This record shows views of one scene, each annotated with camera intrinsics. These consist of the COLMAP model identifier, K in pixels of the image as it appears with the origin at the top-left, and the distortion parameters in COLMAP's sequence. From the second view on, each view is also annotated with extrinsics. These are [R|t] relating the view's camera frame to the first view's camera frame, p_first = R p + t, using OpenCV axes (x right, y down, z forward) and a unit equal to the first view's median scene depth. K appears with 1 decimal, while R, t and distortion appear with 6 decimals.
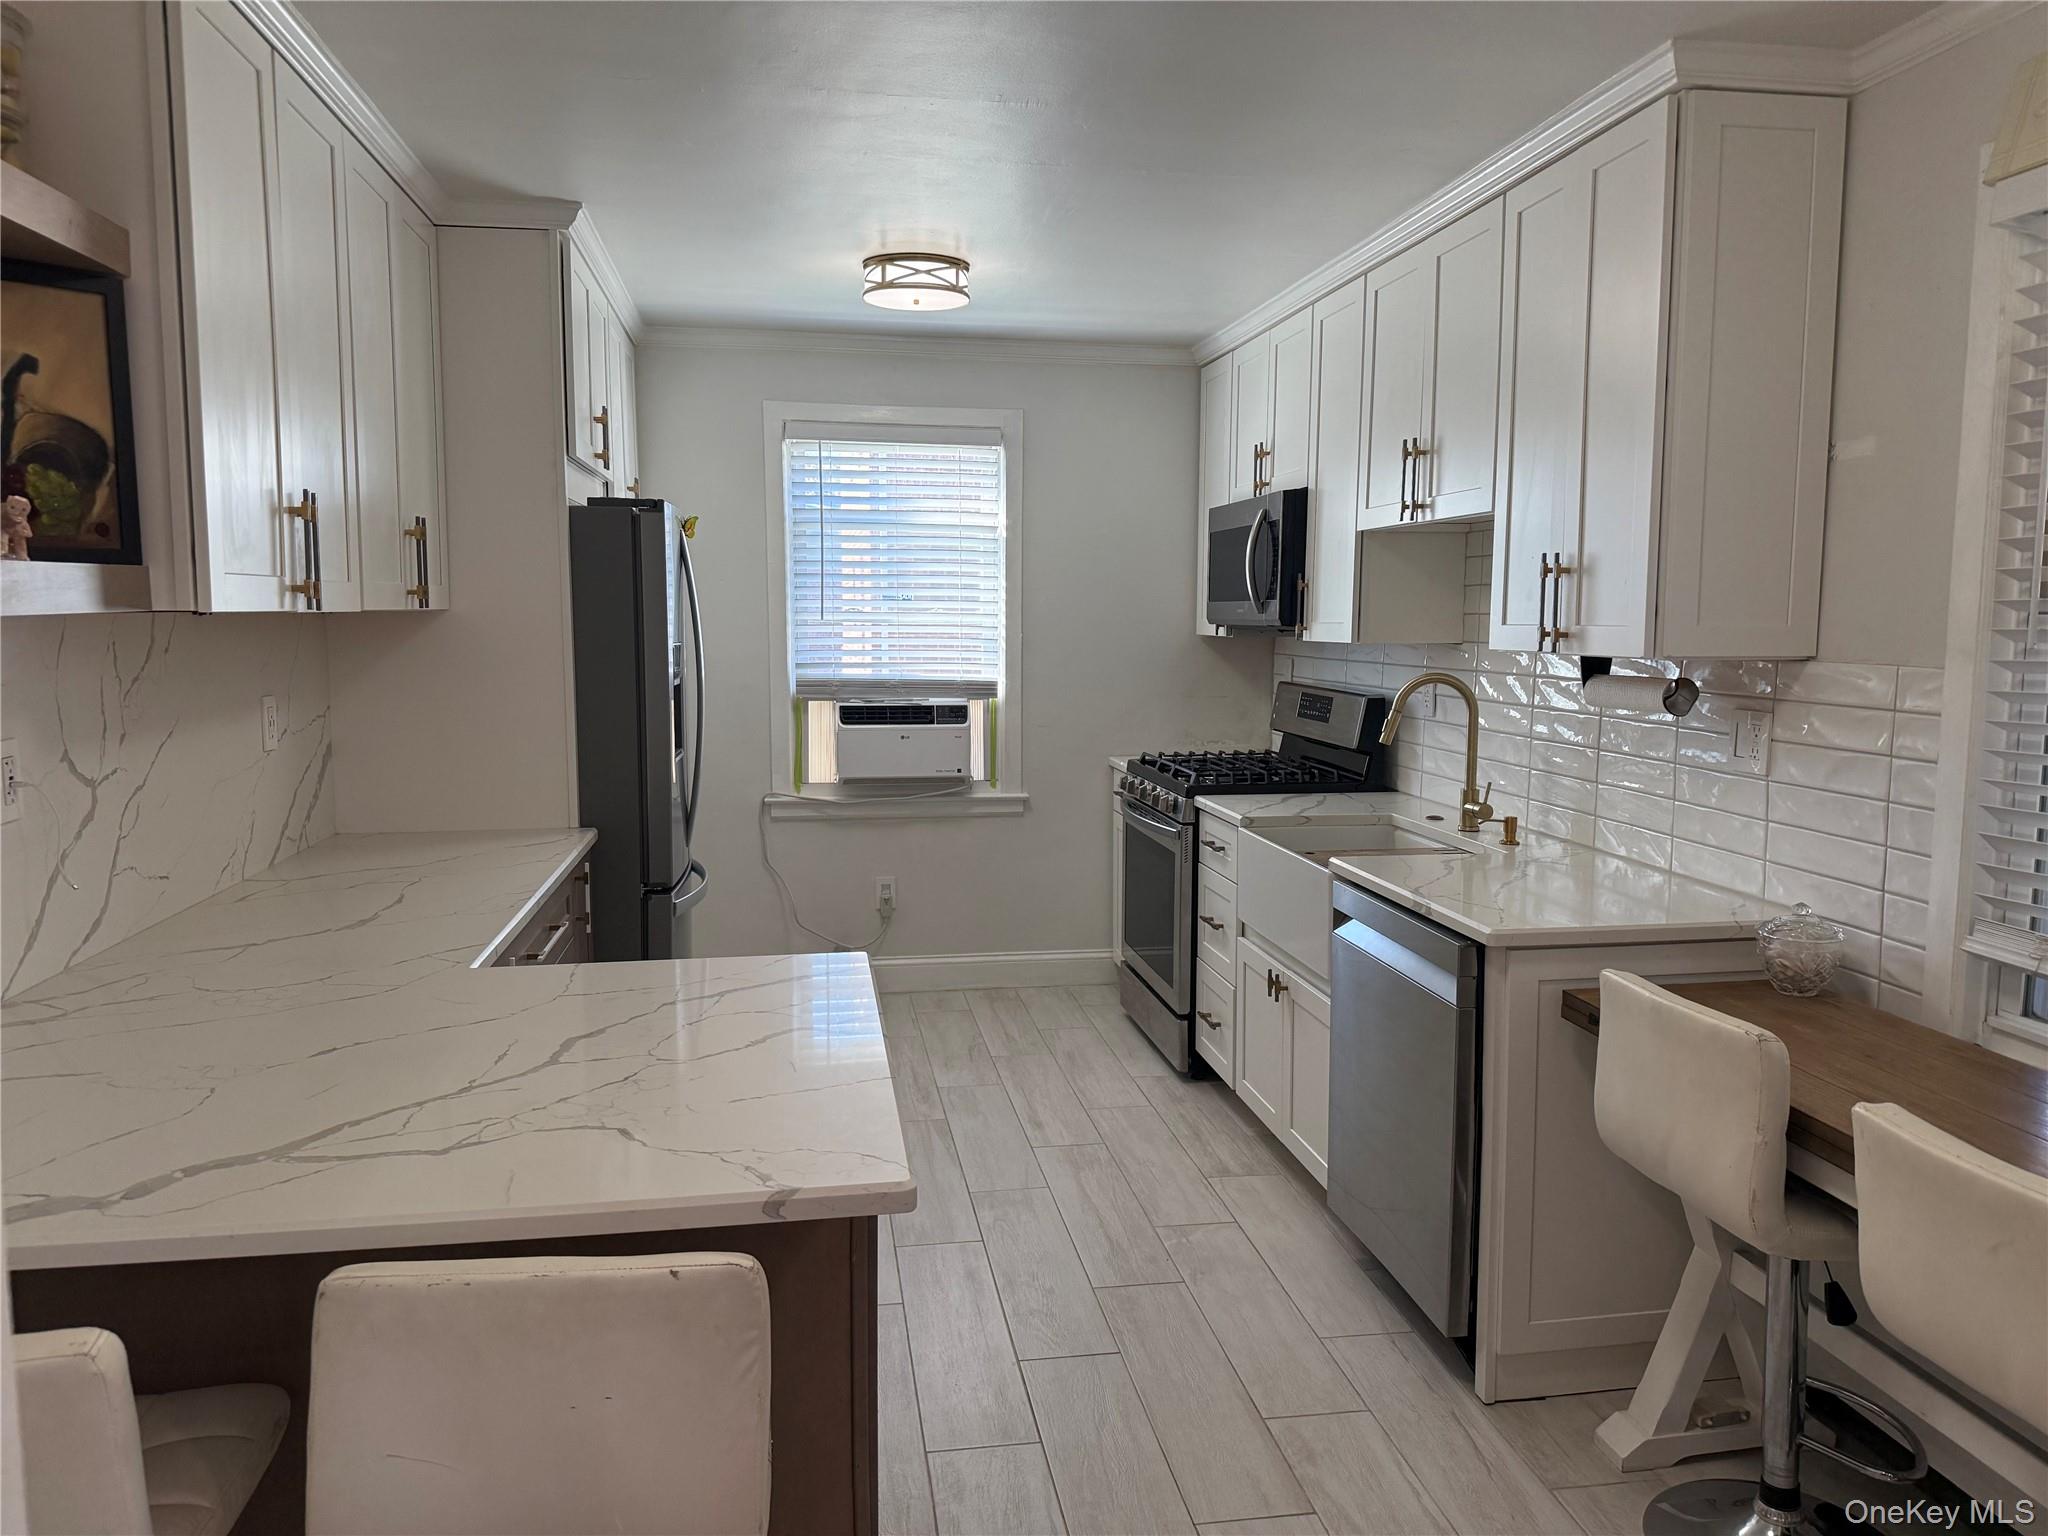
lens RADIAL K [[1440.3, 0, 1024.5], [0, 1440.3, 764.9], [0, 0, 1]] dist [-0.001295, -0.000479]
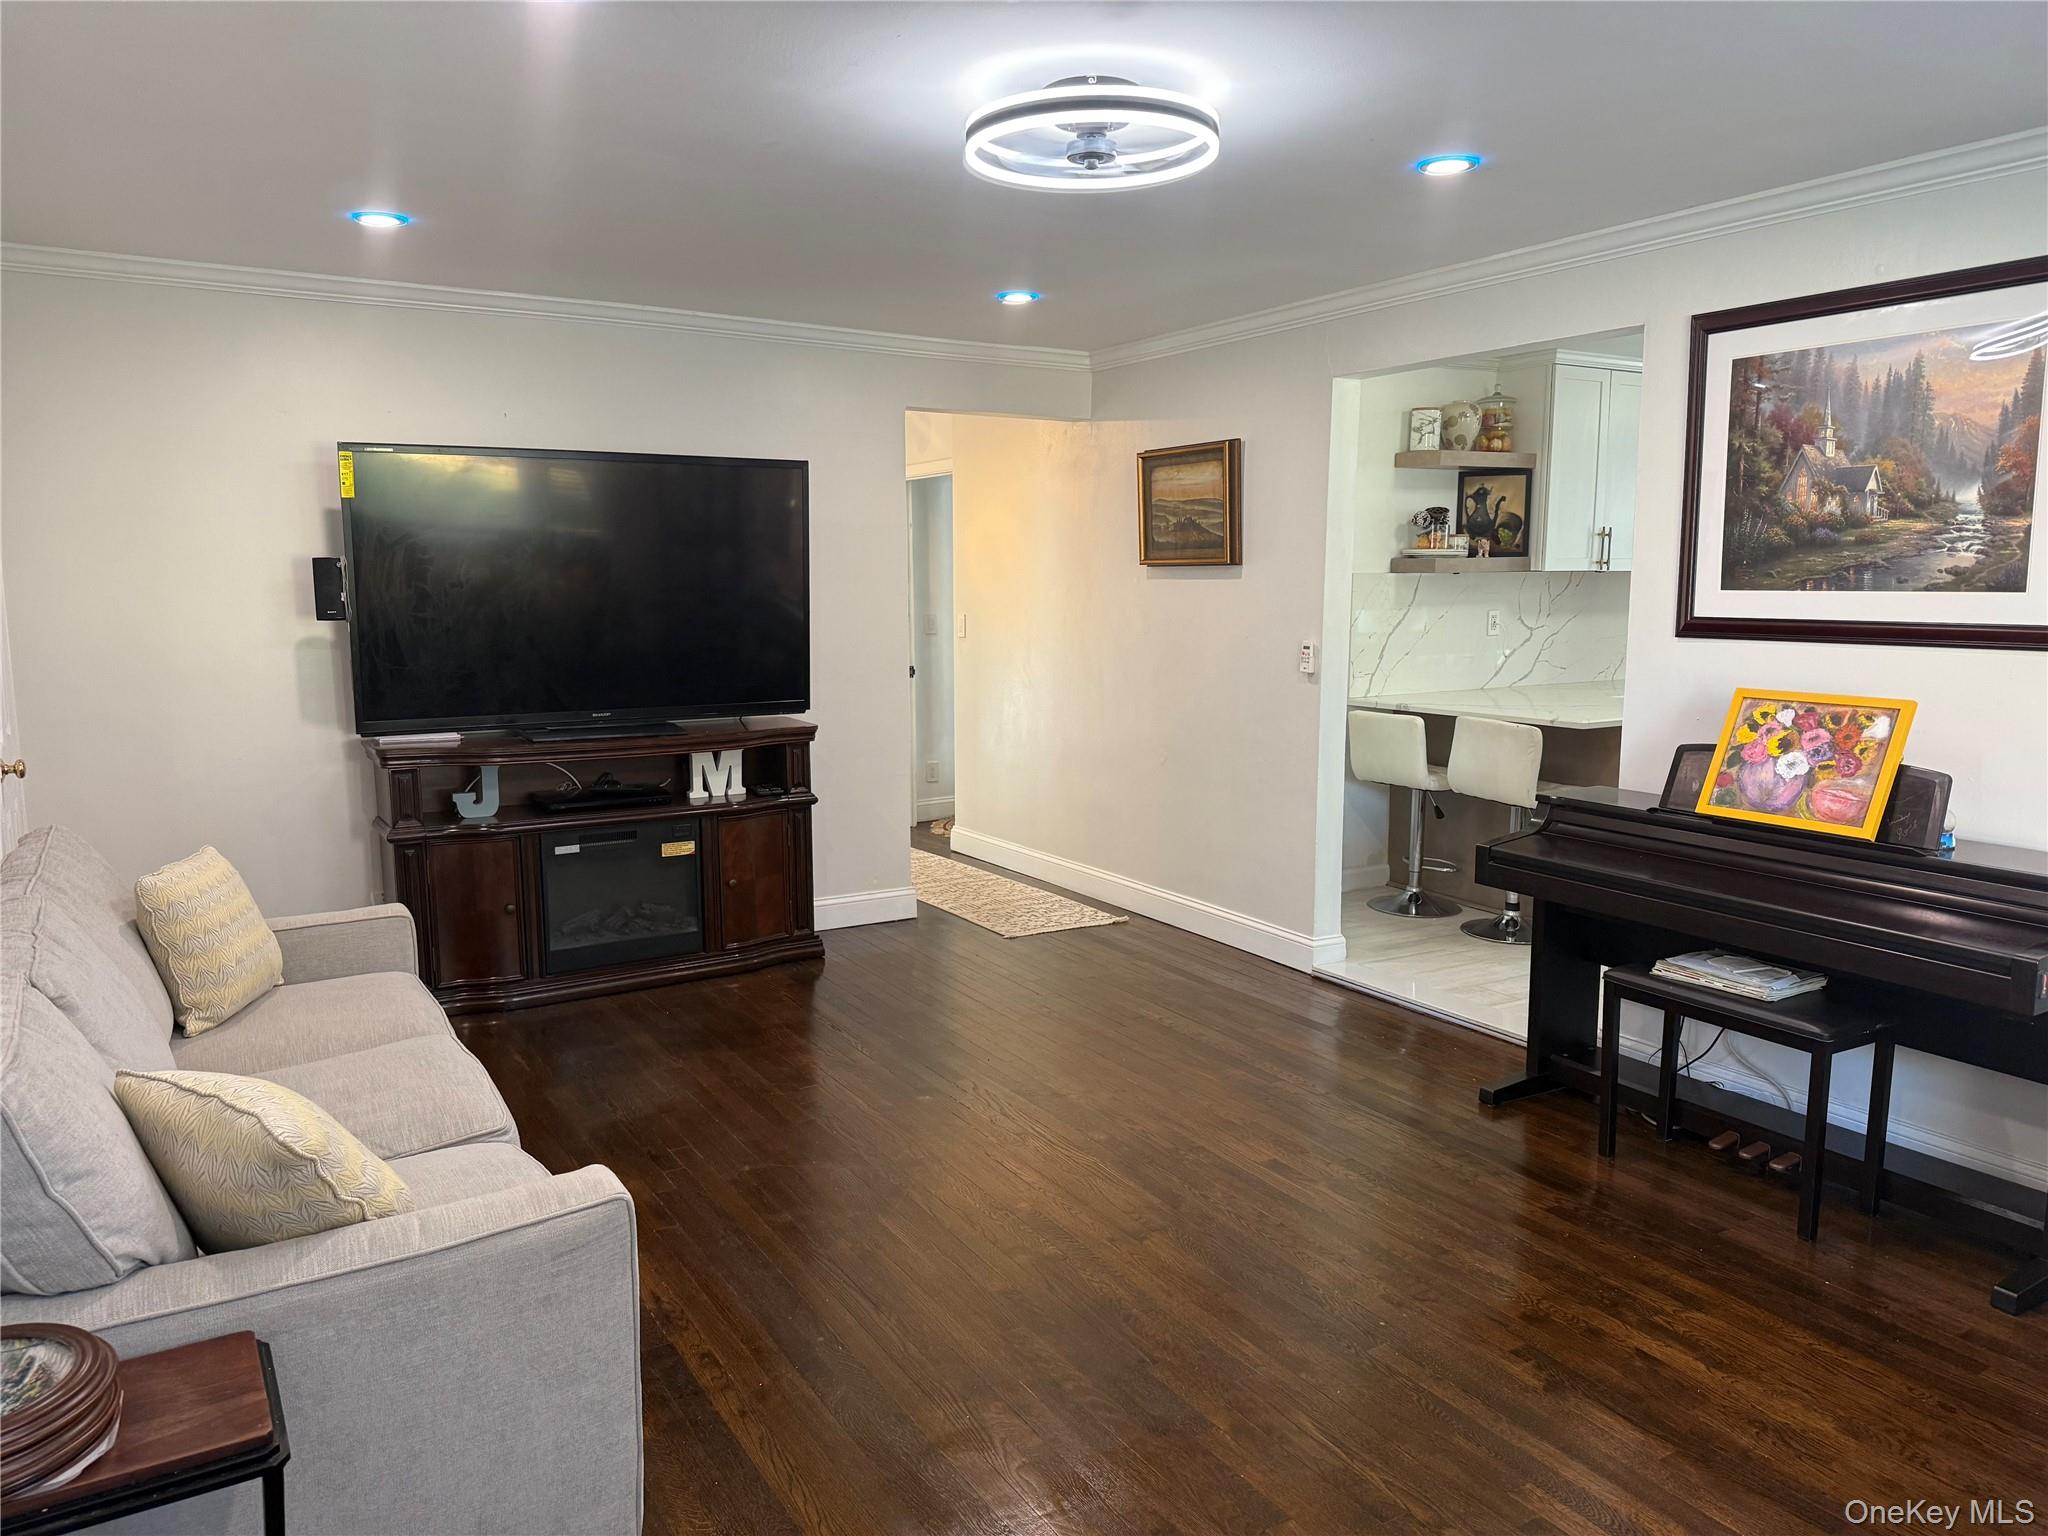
lens RADIAL K [[1440.3, 0, 1024.3], [0, 1440.3, 768.2], [0, 0, 1]] dist [-0.001295, -0.000479]
pose [[0.383248, 0.125674, -0.915056, 2.033315], [-0.098146, 0.990632, 0.094948, 0.138903], [0.918416, 0.053420, 0.391992, -1.319193]]
